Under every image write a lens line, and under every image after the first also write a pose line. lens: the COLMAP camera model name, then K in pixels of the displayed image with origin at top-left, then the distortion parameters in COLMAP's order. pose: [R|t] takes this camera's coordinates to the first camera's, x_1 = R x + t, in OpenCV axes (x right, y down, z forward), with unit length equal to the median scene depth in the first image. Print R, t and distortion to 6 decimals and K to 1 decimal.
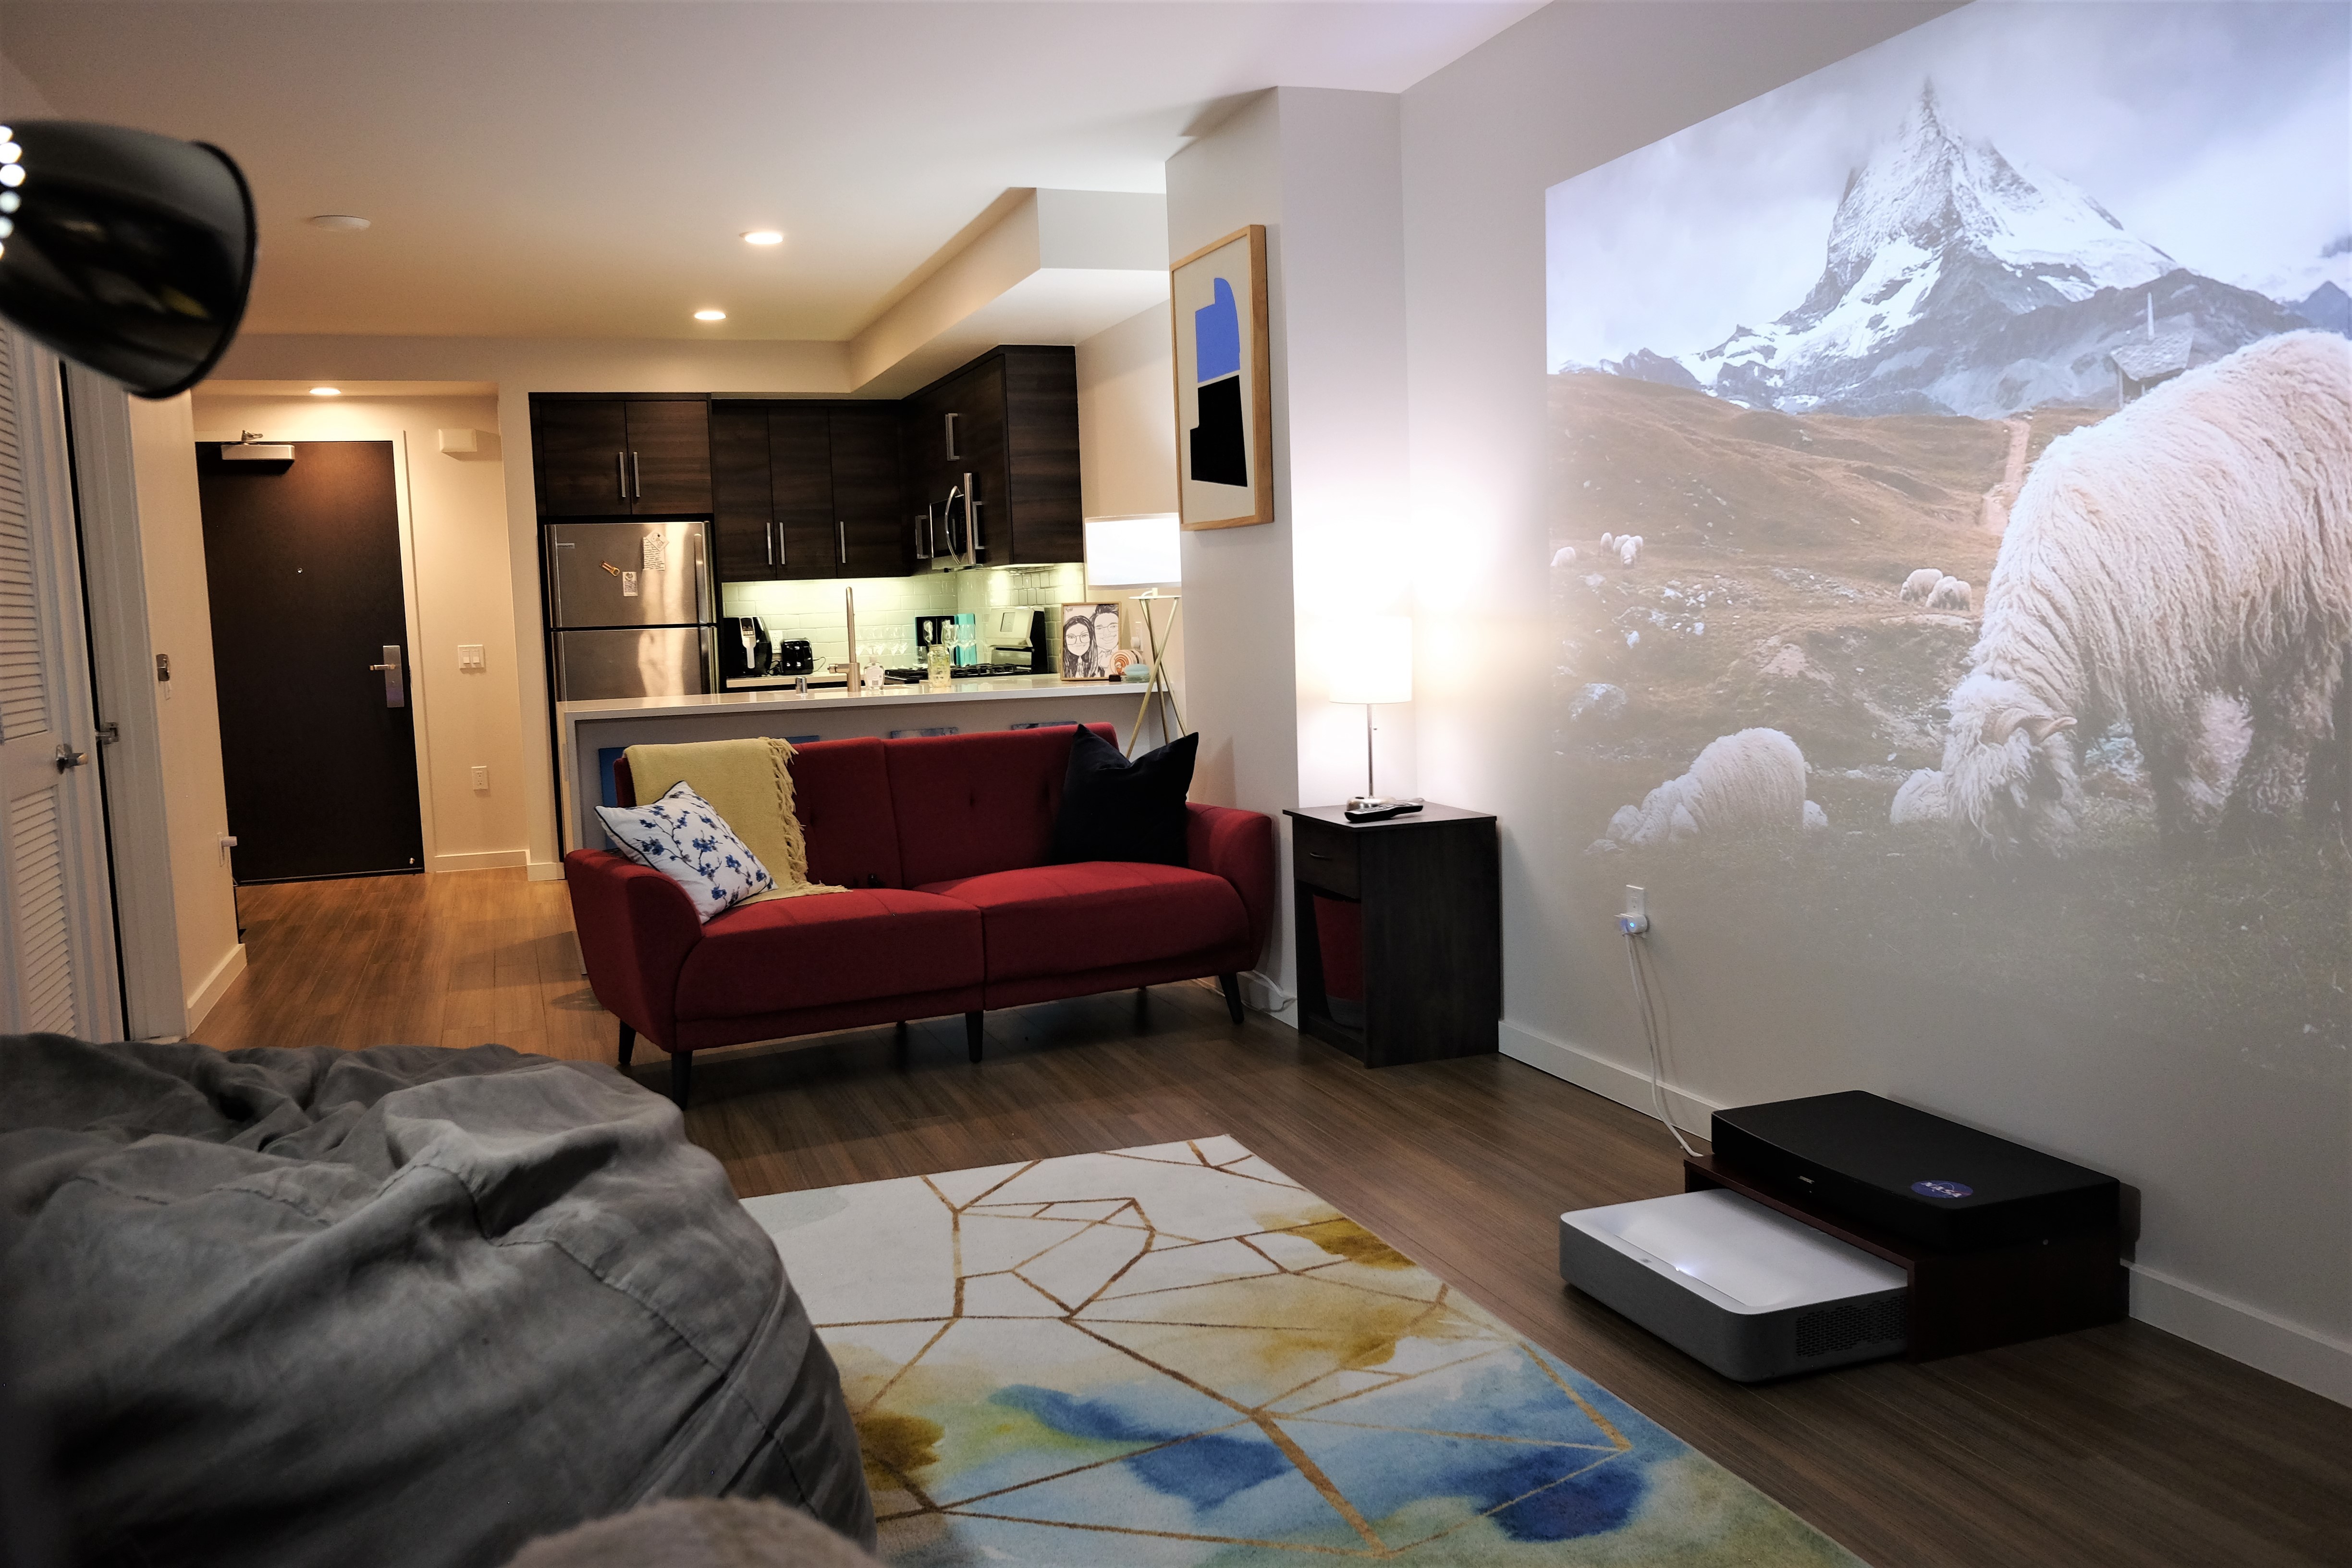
lens RADIAL K [[1881.5, 0, 1147.5], [0, 1881.5, 829.2], [0, 0, 1]] dist [-0.153325, 0.218613]
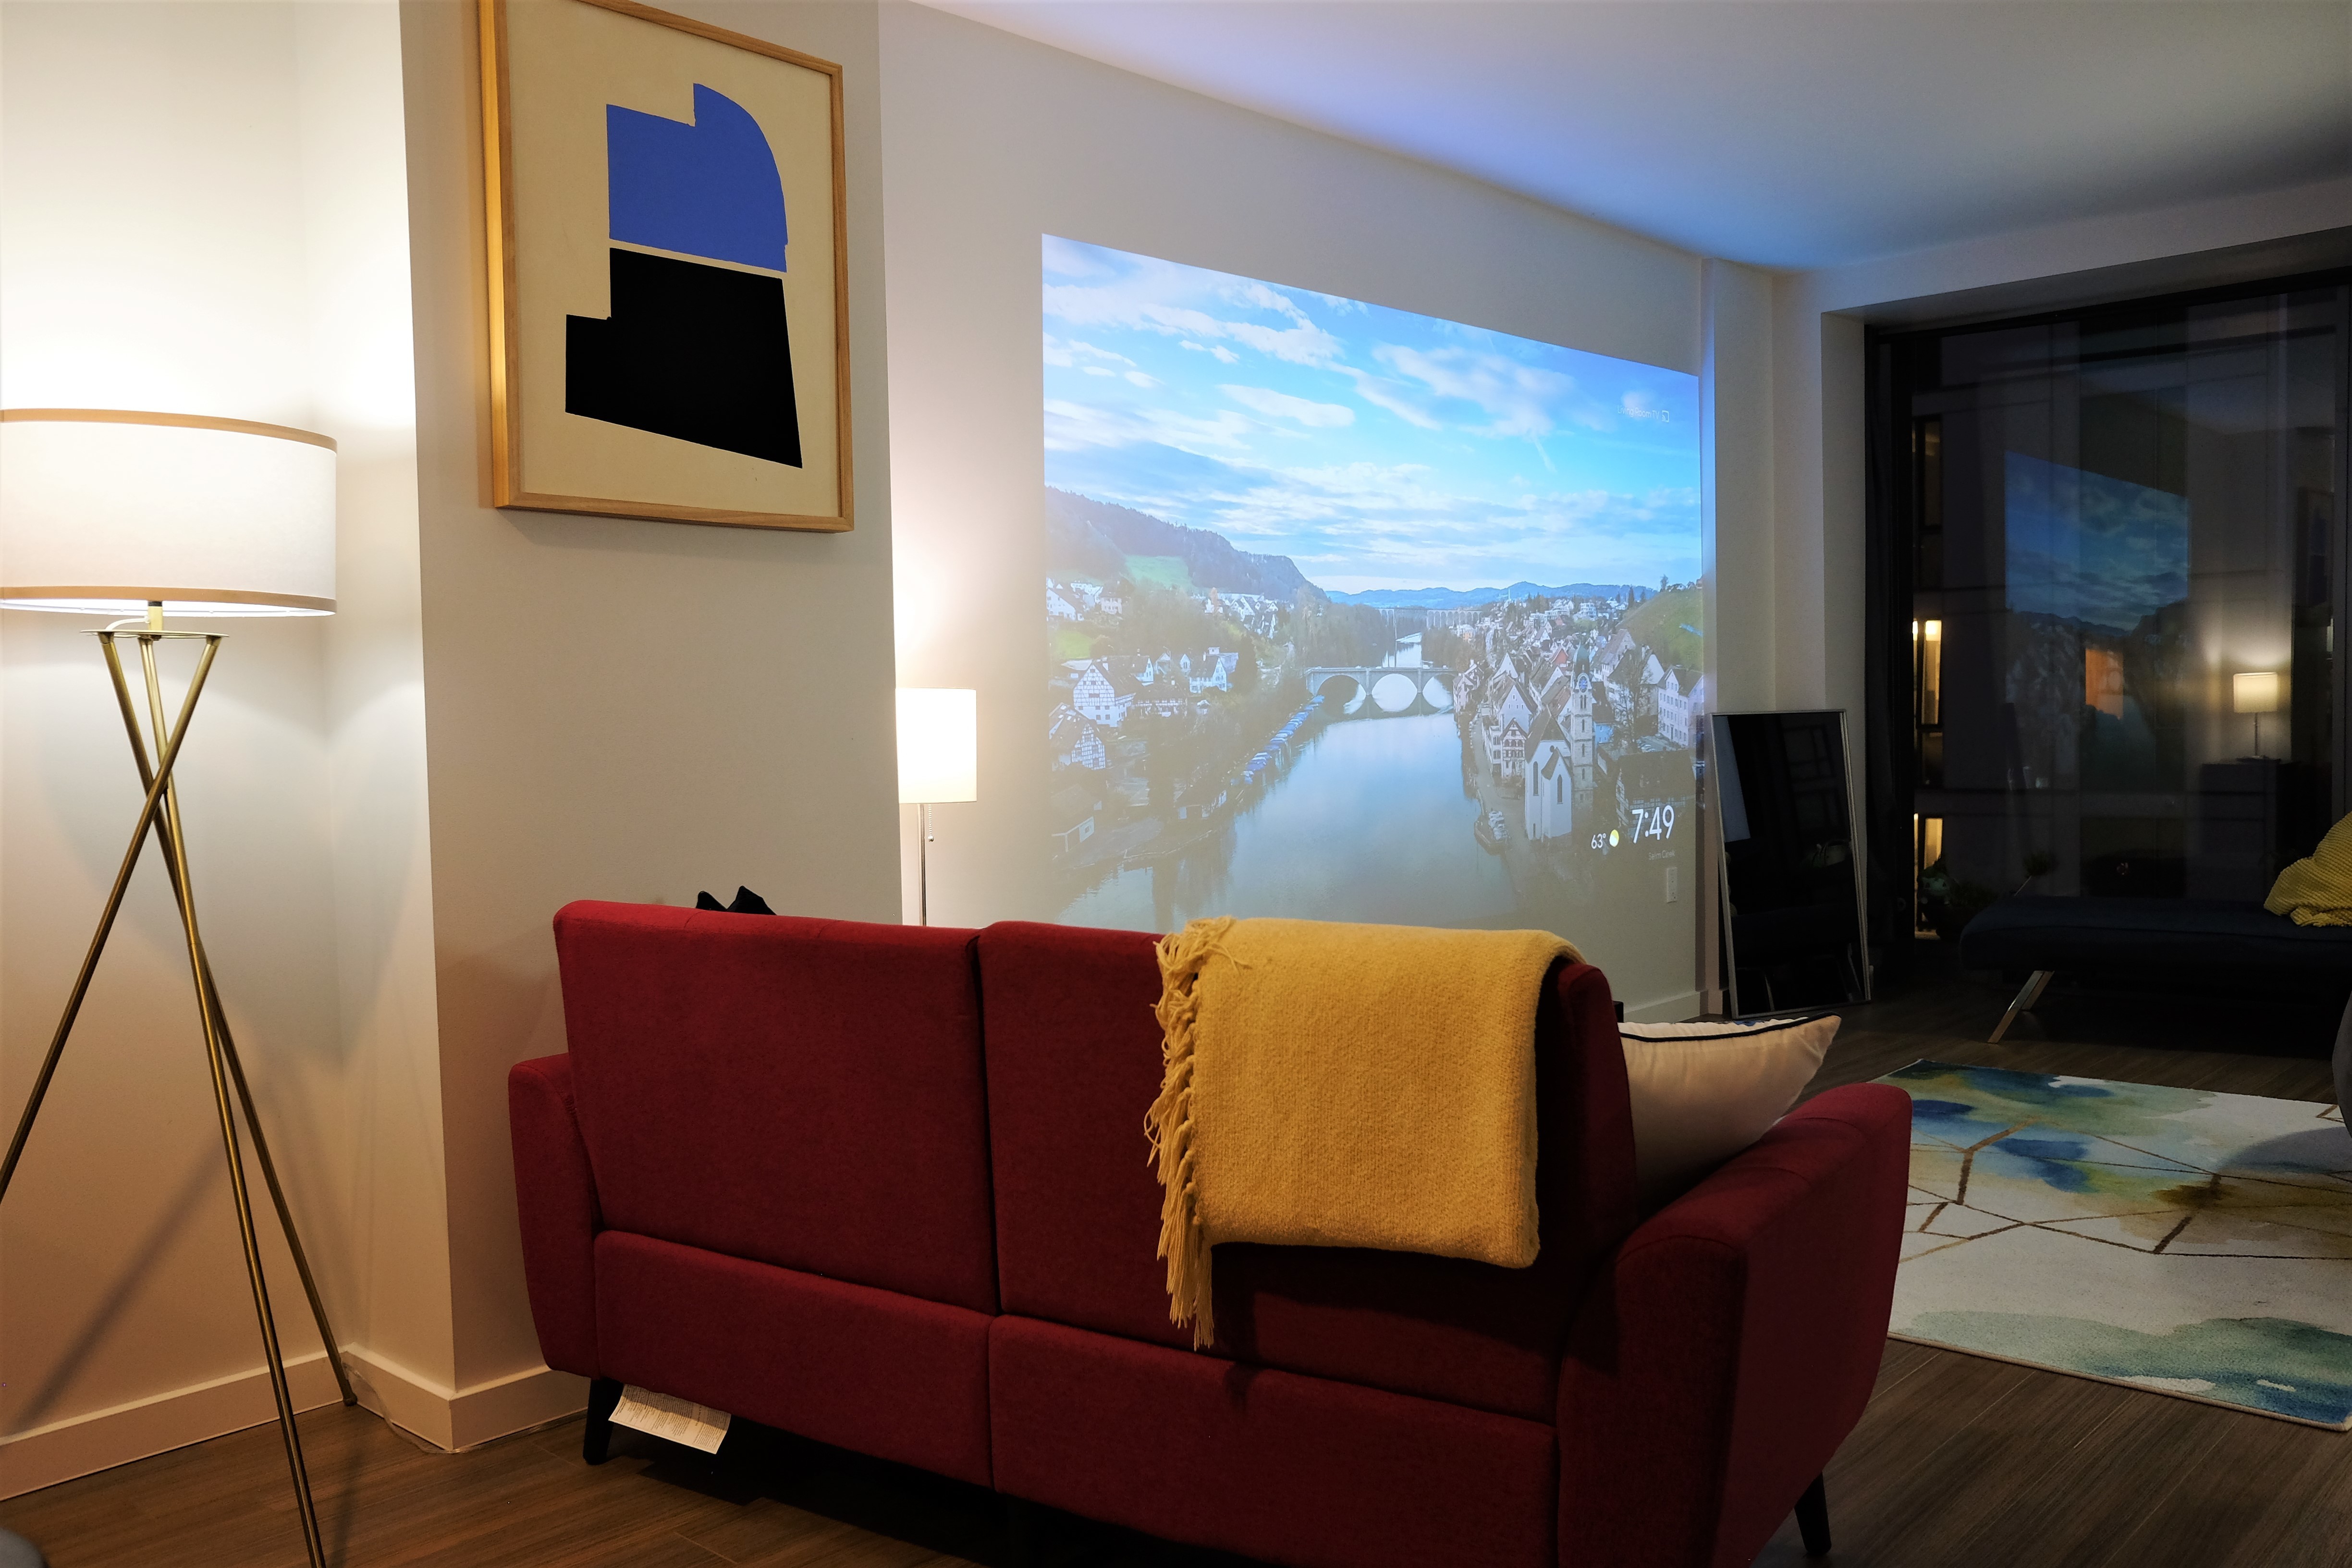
lens RADIAL K [[1892.3, 0, 1176.0], [0, 1892.3, 784.0], [0, 0, 1]] dist [-0.088254, 0.098356]
pose [[-0.472240, -0.001980, 0.881468, -0.695468], [0.133505, 0.988301, 0.073744, -0.140980], [-0.871301, 0.152505, -0.466451, 1.536037]]
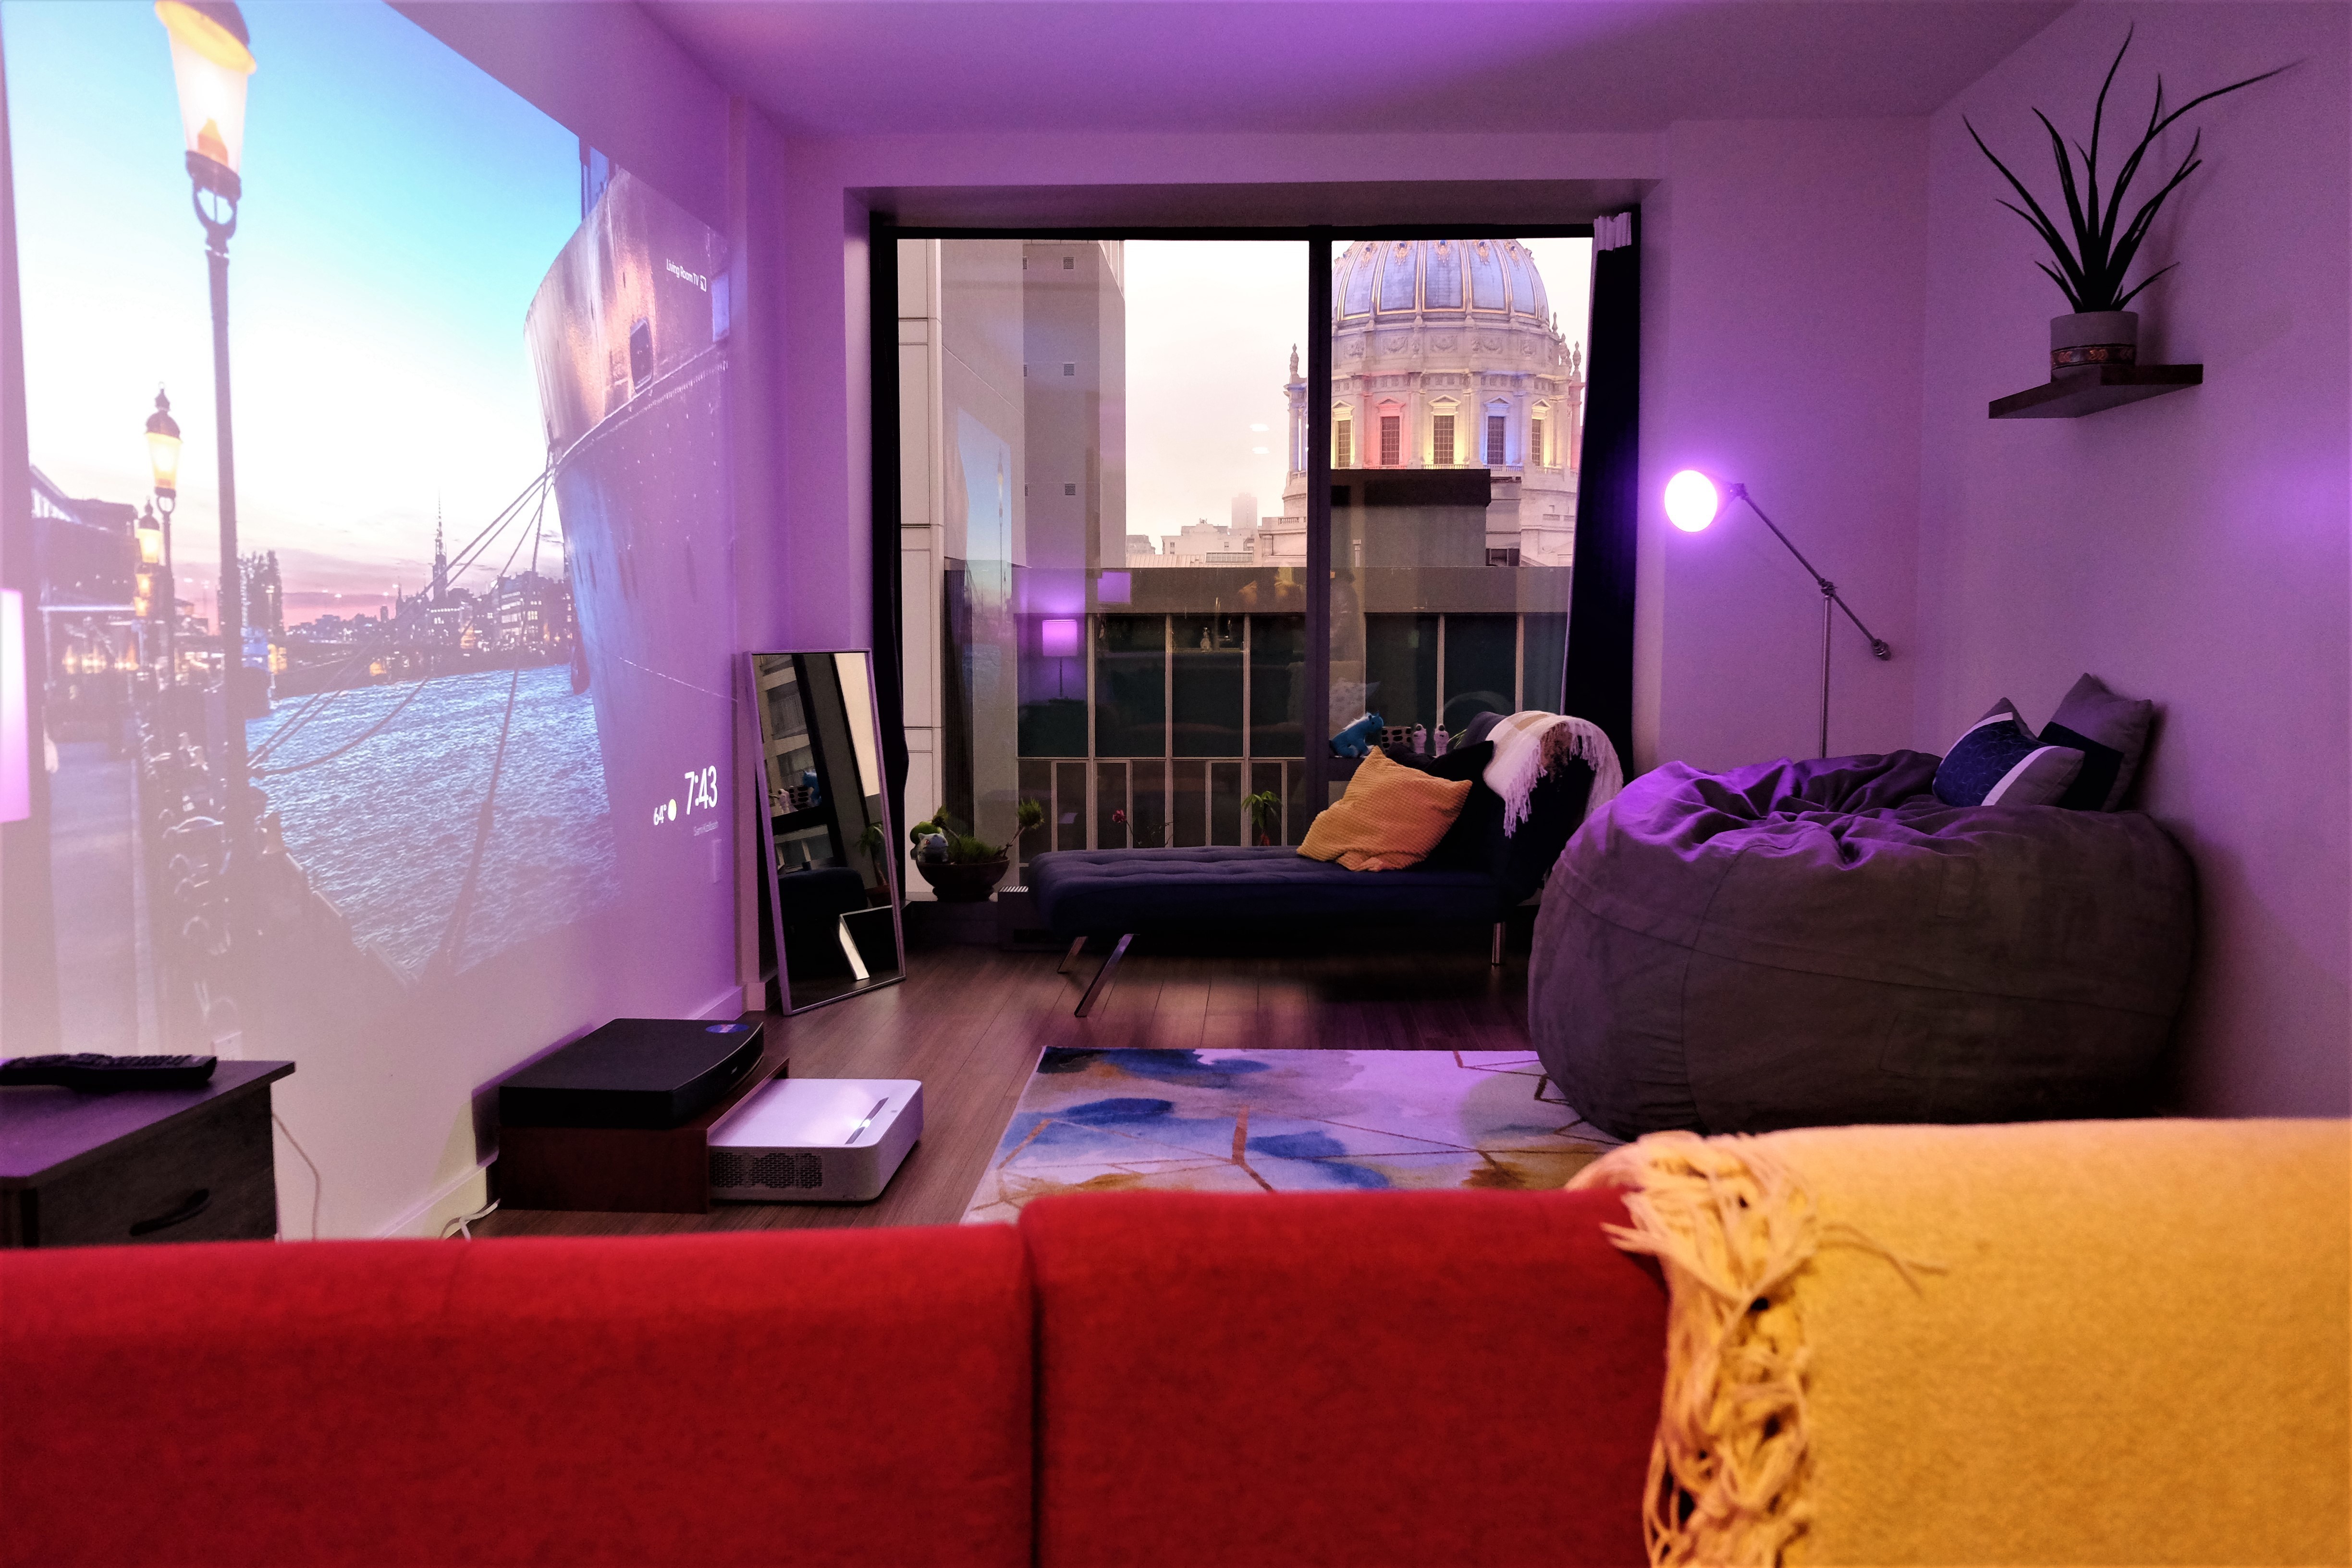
lens RADIAL K [[1881.5, 0, 1147.5], [0, 1881.5, 829.2], [0, 0, 1]] dist [-0.153325, 0.218613]
pose [[-0.925628, -0.013056, 0.378210, -0.272672], [0.068544, 0.977090, 0.201484, -0.146954], [-0.372176, 0.212423, -0.903527, 1.499439]]
